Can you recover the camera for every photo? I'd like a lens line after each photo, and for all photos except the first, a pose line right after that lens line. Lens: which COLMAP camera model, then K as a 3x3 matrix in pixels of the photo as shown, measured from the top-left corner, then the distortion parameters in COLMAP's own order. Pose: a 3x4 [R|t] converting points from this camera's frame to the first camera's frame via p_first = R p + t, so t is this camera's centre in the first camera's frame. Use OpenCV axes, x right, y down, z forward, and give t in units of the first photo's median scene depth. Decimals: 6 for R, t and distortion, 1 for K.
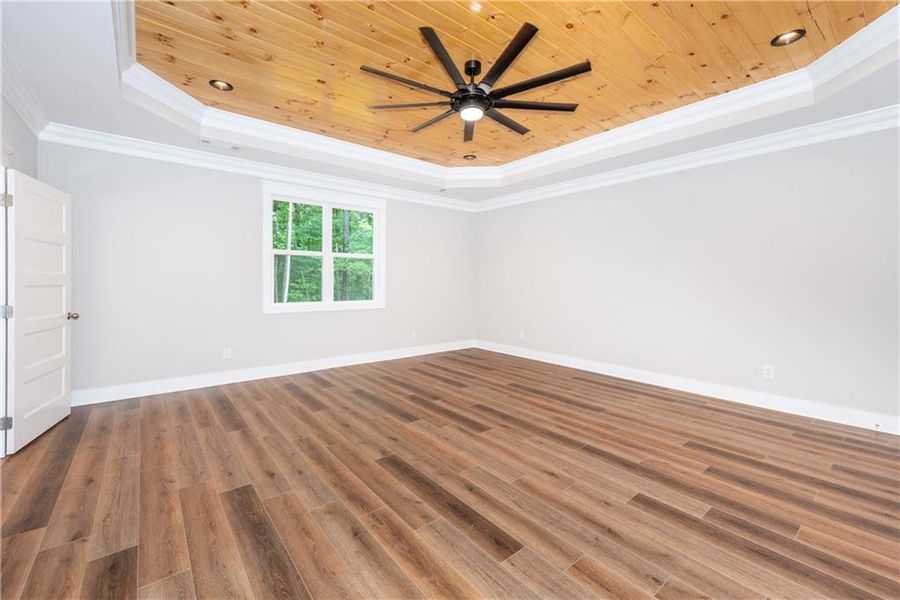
lens RADIAL K [[367.8, 0, 451.2], [0, 367.8, 293.2], [0, 0, 1]] dist [0.004533, -0.000093]
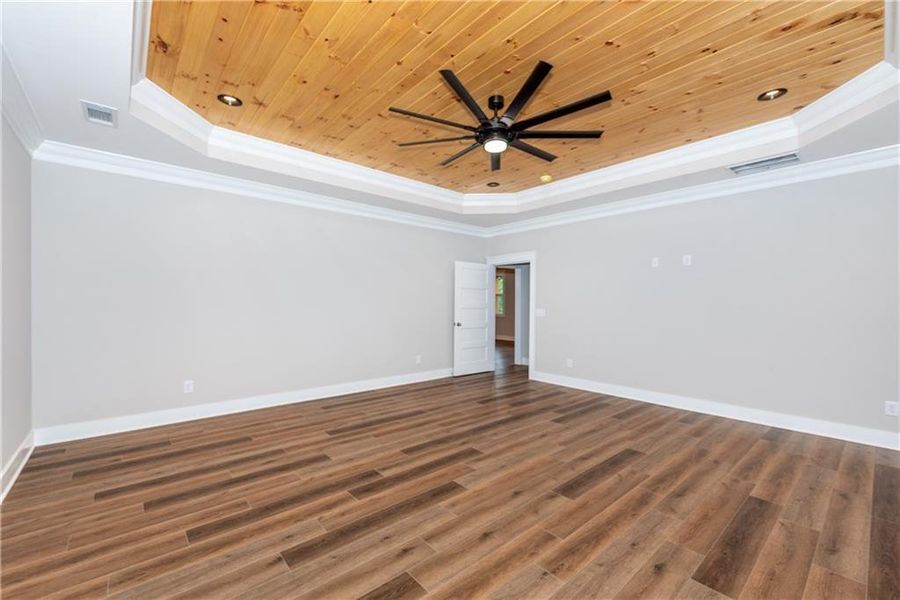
lens RADIAL K [[373.1, 0, 450.0], [0, 373.1, 300.0], [0, 0, 1]] dist [0.007838, -0.000941]
pose [[-0.020767, 0.001898, 0.999783, -1.013823], [0.030697, 0.999528, -0.001260, -0.048875], [-0.999313, 0.030665, -0.020816, 1.164689]]
